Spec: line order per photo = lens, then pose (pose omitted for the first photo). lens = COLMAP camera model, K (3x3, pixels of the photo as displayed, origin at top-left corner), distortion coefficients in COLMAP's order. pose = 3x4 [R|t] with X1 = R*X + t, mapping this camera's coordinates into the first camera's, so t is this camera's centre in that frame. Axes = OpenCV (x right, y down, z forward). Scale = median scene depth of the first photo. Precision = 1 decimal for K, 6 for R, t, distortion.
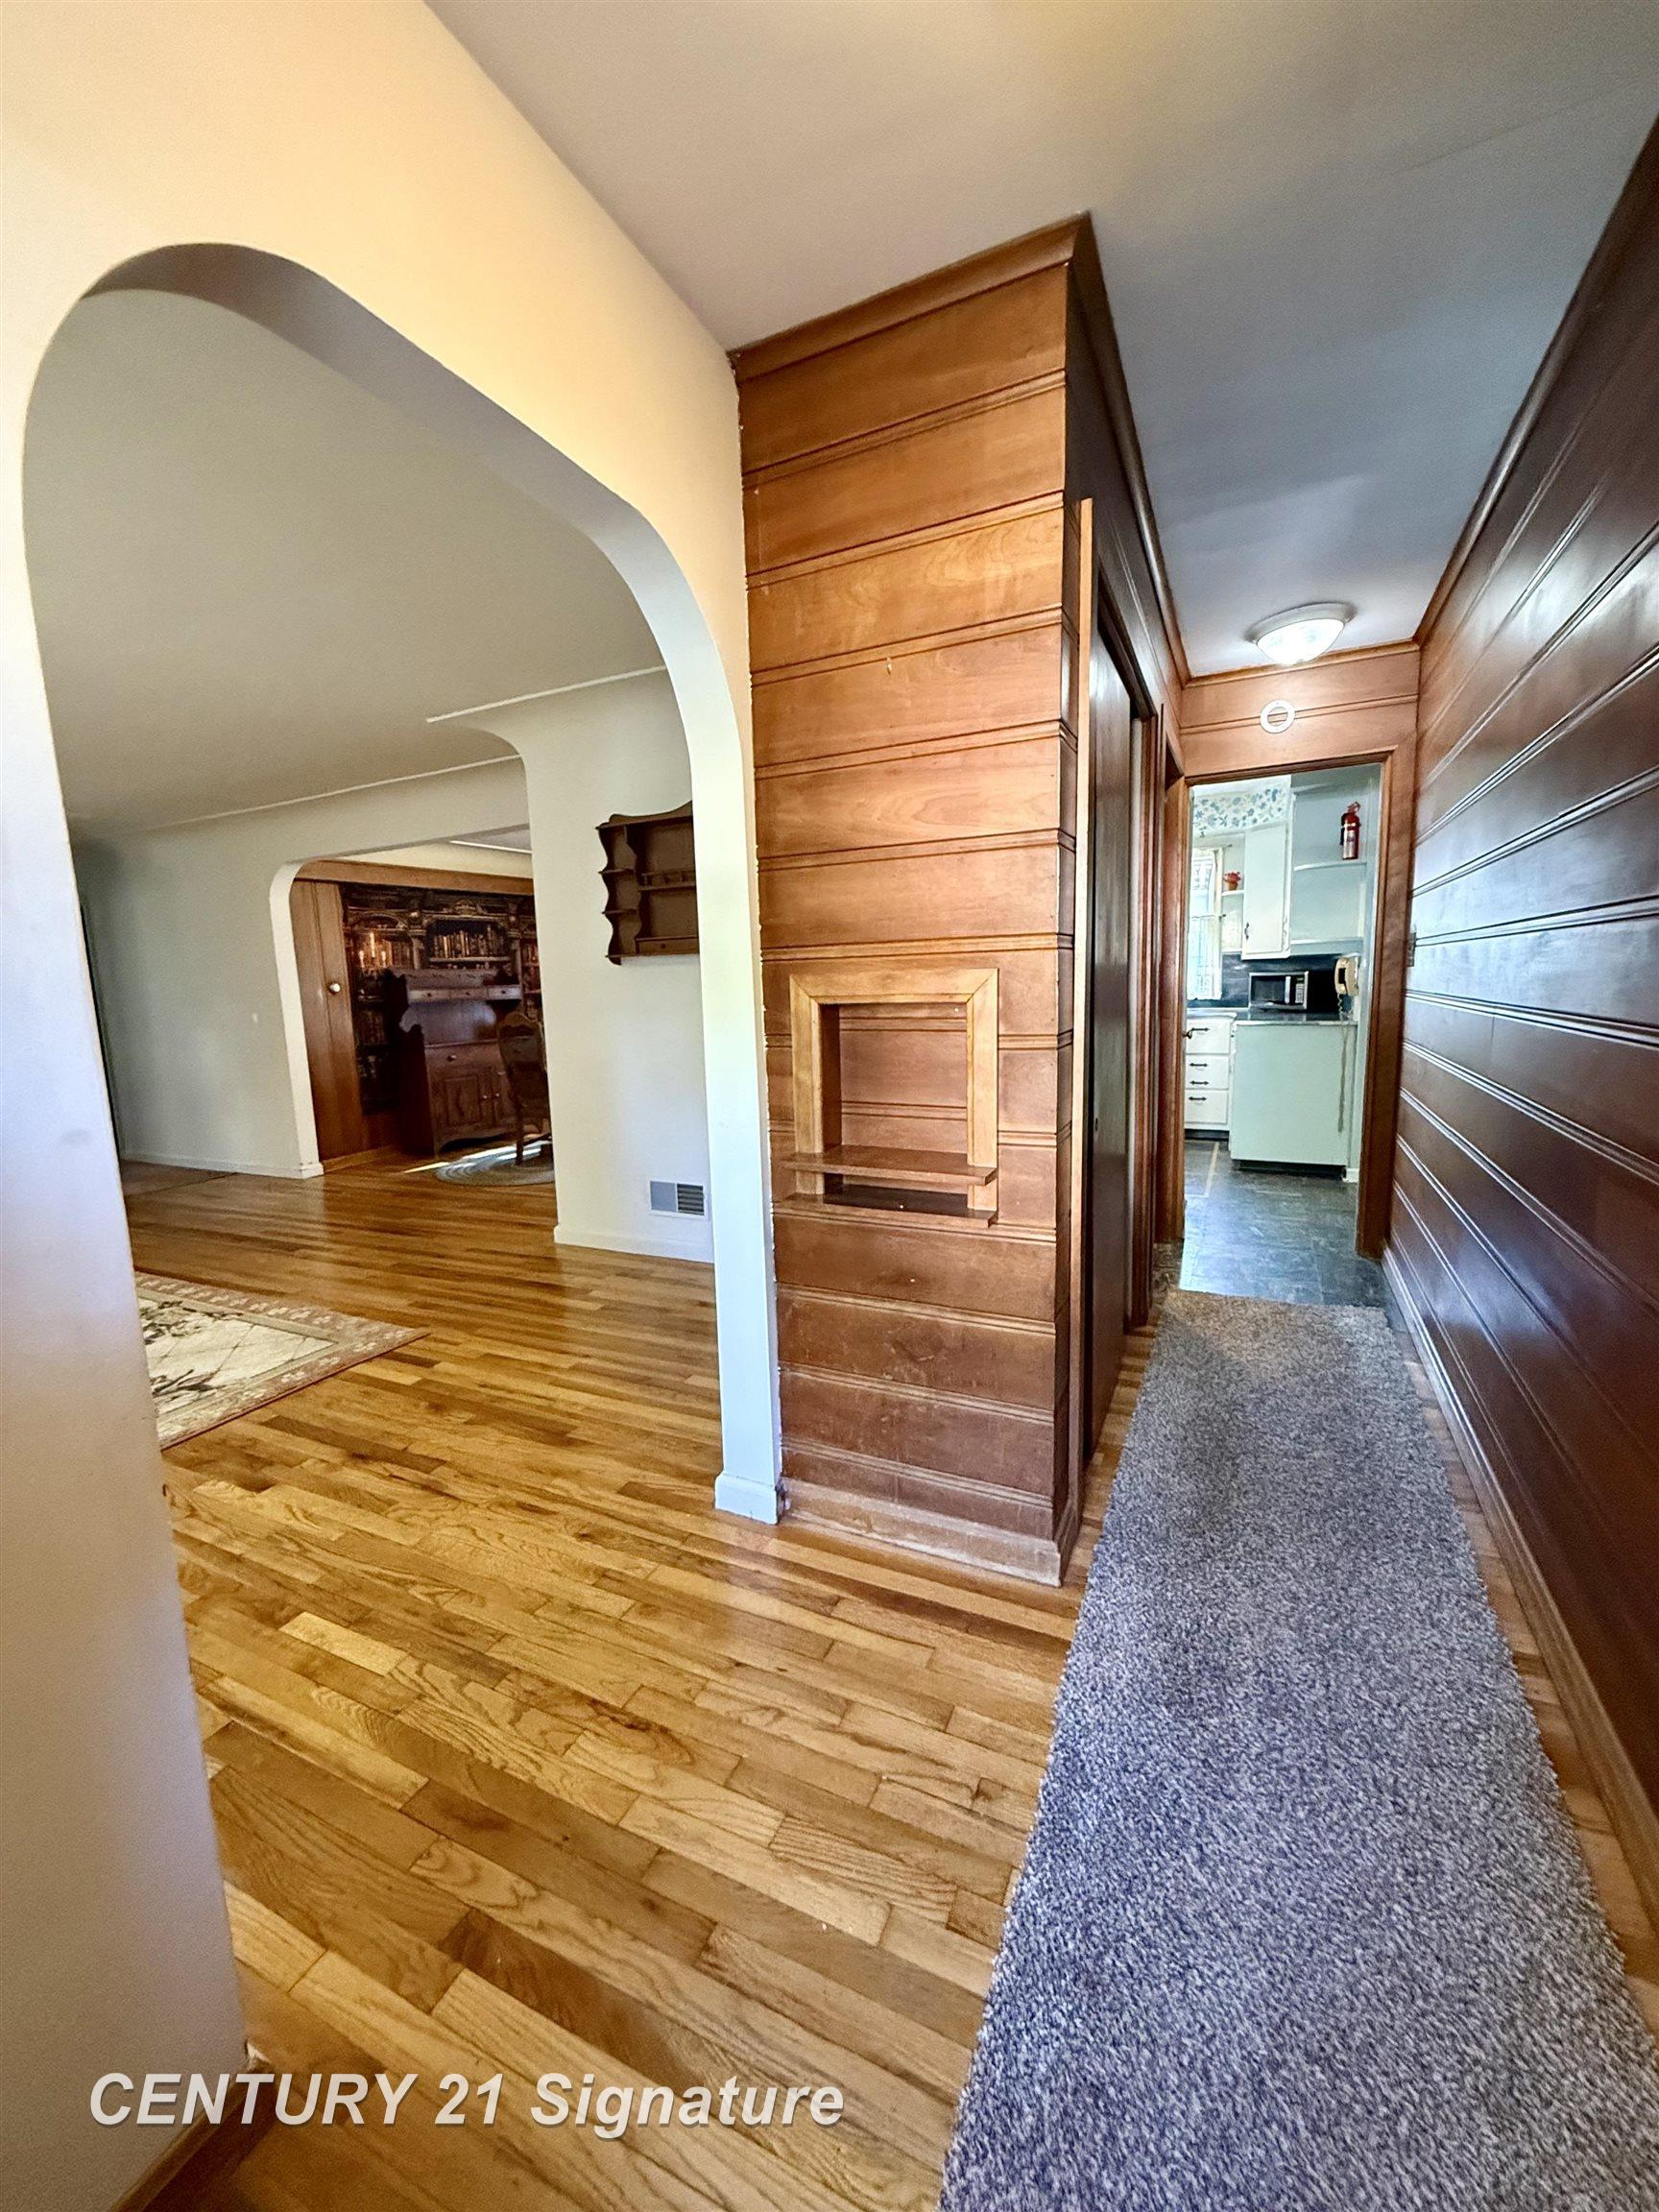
lens RADIAL K [[888.9, 0, 826.8], [0, 888.9, 1108.0], [0, 0, 1]] dist [0.018552, 0.000258]
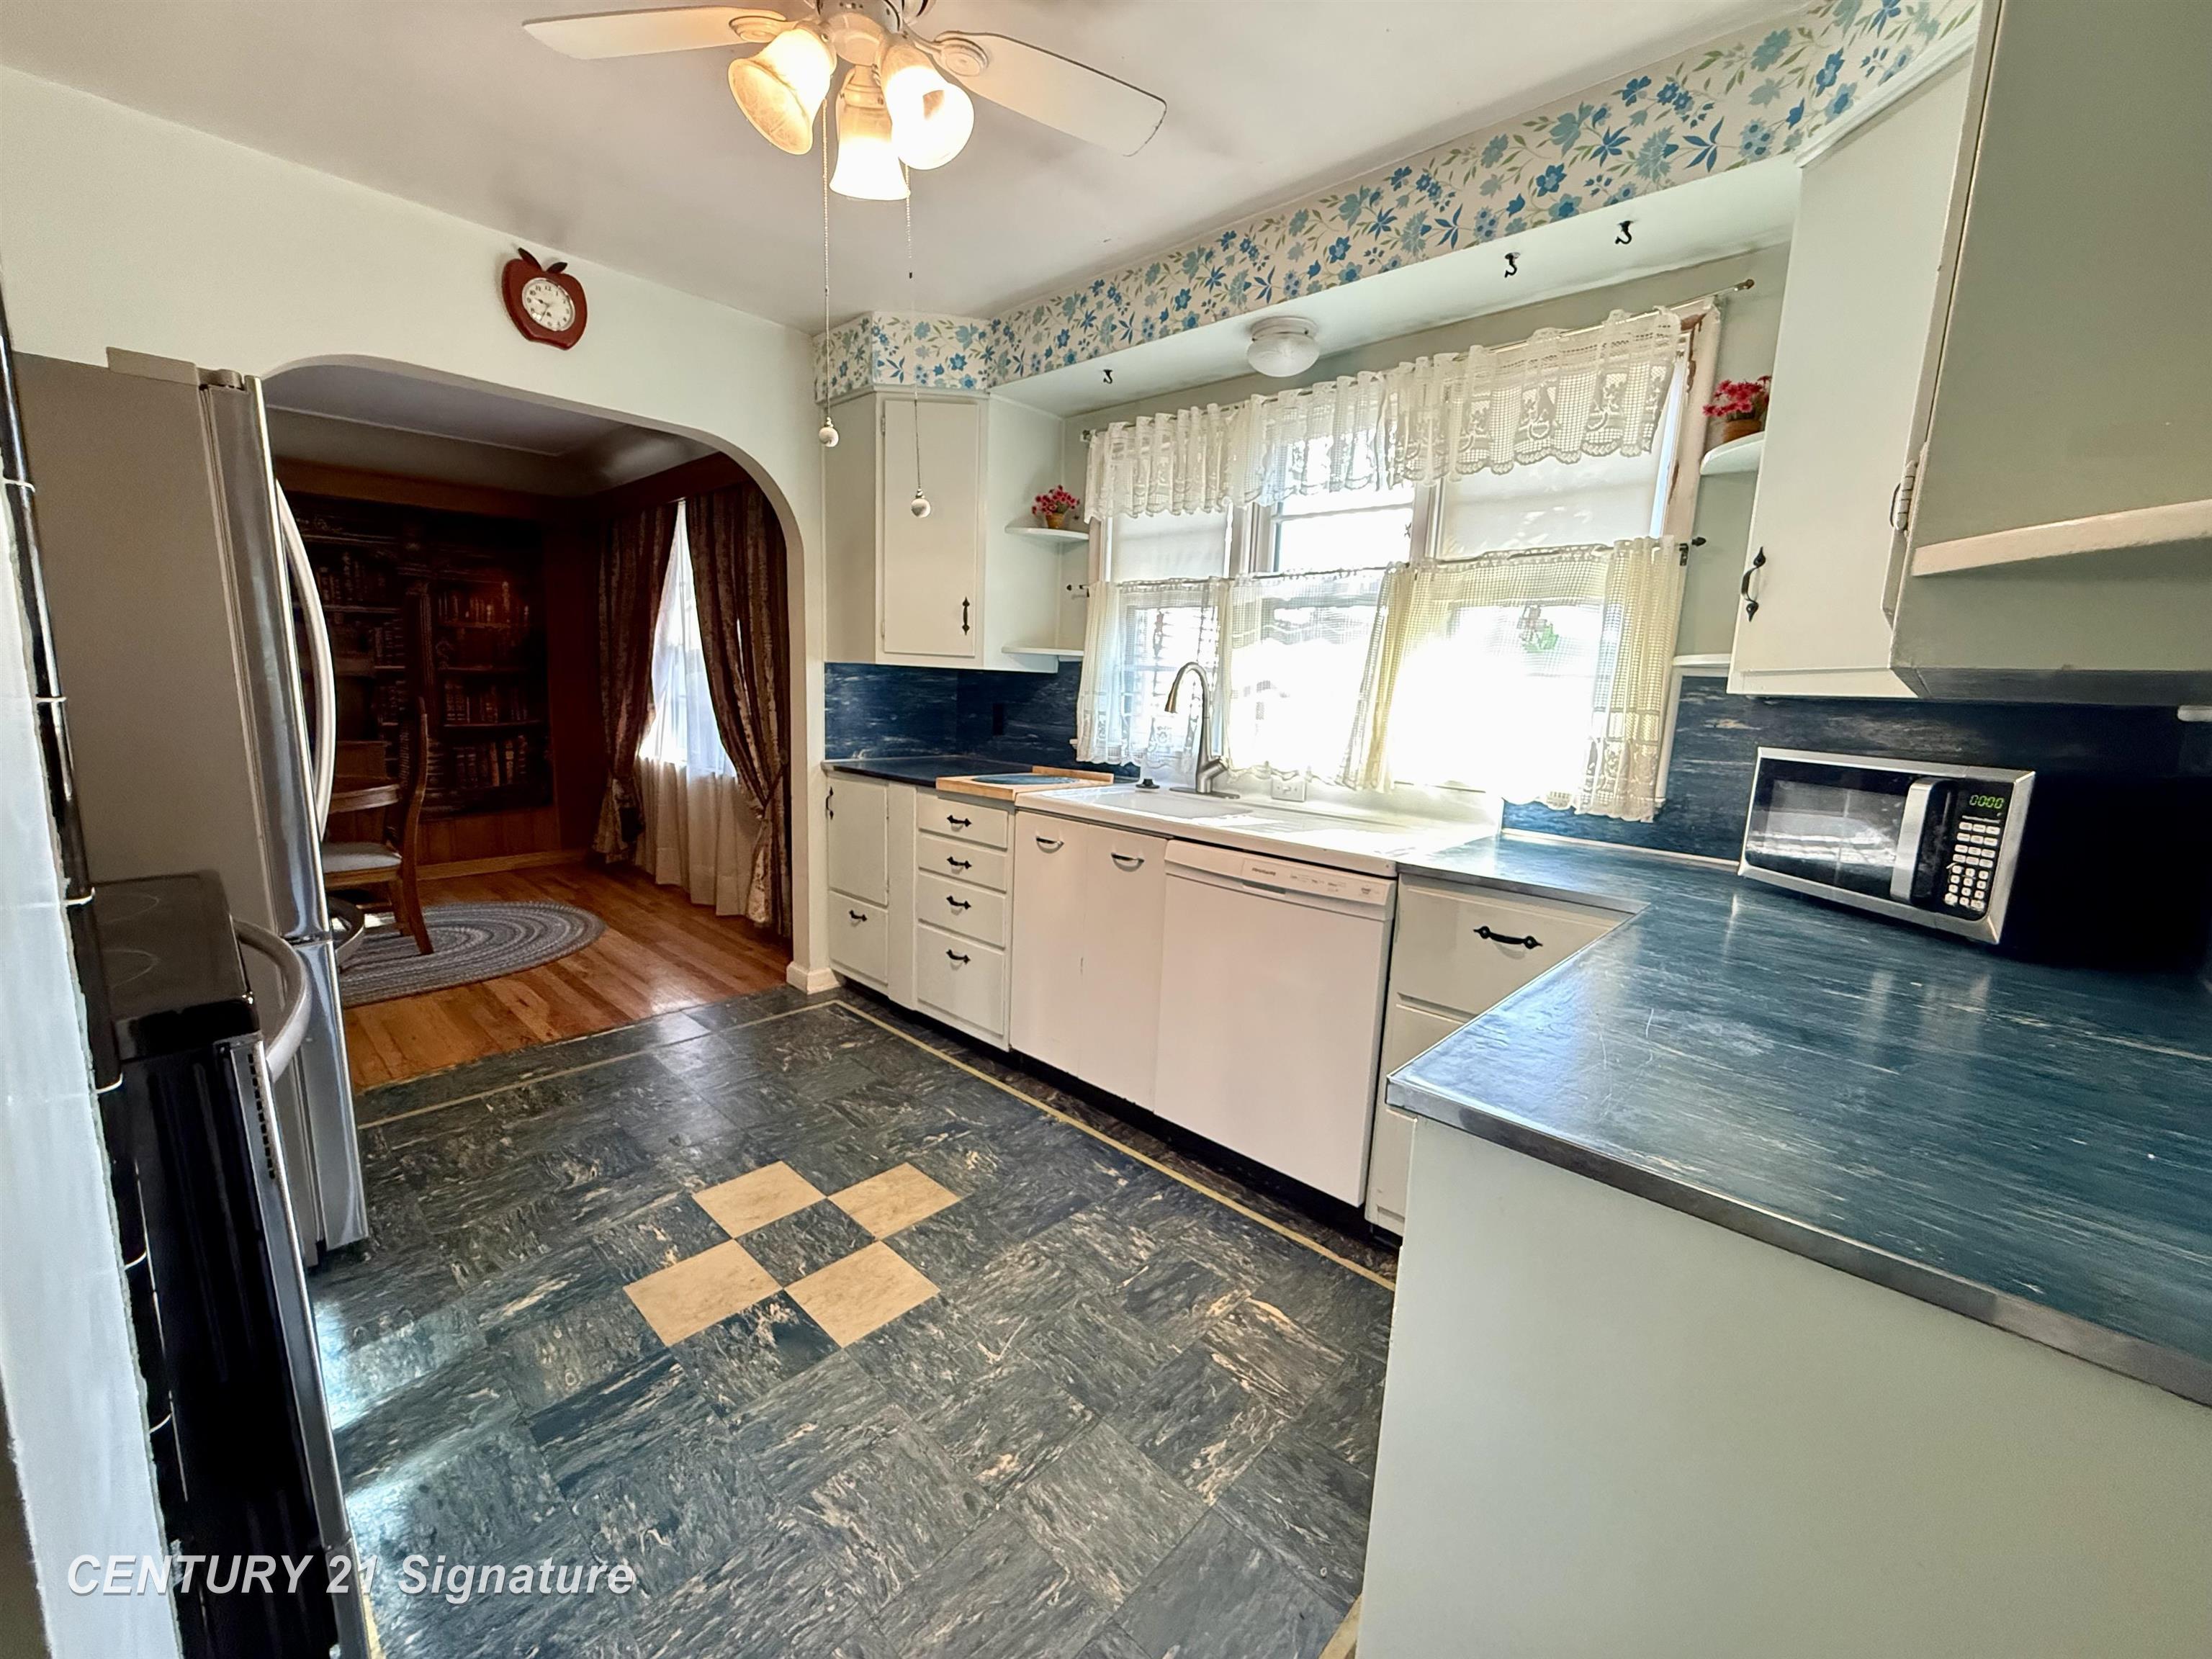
lens RADIAL K [[888.9, 0, 1105.2], [0, 888.9, 830.4], [0, 0, 1]] dist [0.018552, 0.000258]
pose [[0.952087, 0.112249, -0.284483, 0.344201], [-0.105355, 0.993651, 0.039474, -0.110132], [0.287108, -0.007611, 0.957868, 0.643407]]
